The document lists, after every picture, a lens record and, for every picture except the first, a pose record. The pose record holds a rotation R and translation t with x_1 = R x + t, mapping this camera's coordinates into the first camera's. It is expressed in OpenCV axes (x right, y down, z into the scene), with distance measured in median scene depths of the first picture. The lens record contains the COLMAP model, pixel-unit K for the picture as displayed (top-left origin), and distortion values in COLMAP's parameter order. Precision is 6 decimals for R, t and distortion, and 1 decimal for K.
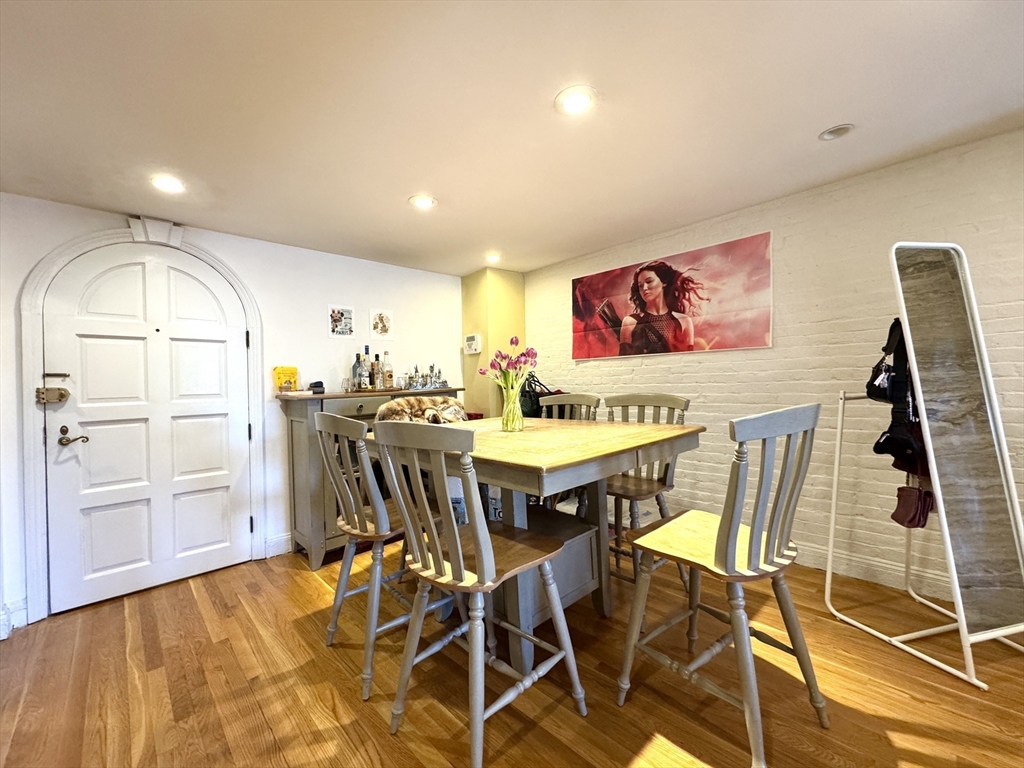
lens RADIAL K [[411.0, 0, 512.0], [0, 411.0, 384.0], [0, 0, 1]] dist [-0.011625, -0.000057]
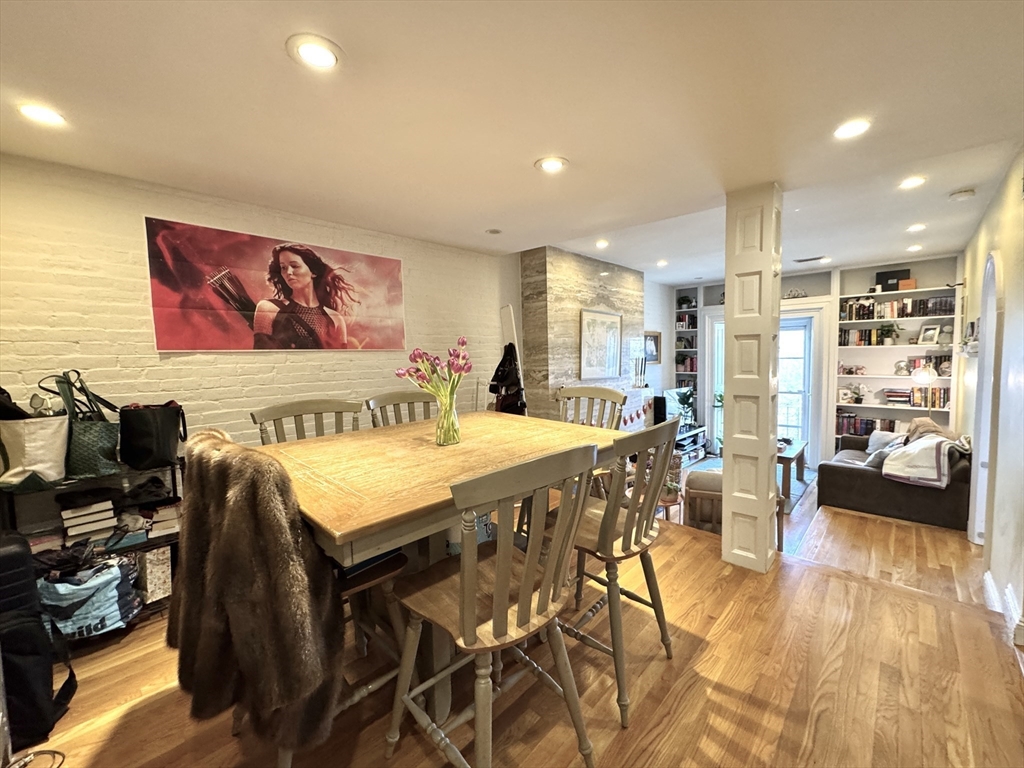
lens RADIAL K [[411.0, 0, 512.0], [0, 411.0, 384.0], [0, 0, 1]] dist [-0.011625, -0.000057]
pose [[-0.027185, -0.063446, 0.997615, -0.577698], [0.005473, 0.997959, 0.063617, -0.053453], [-0.999615, 0.007190, -0.026782, 0.577120]]
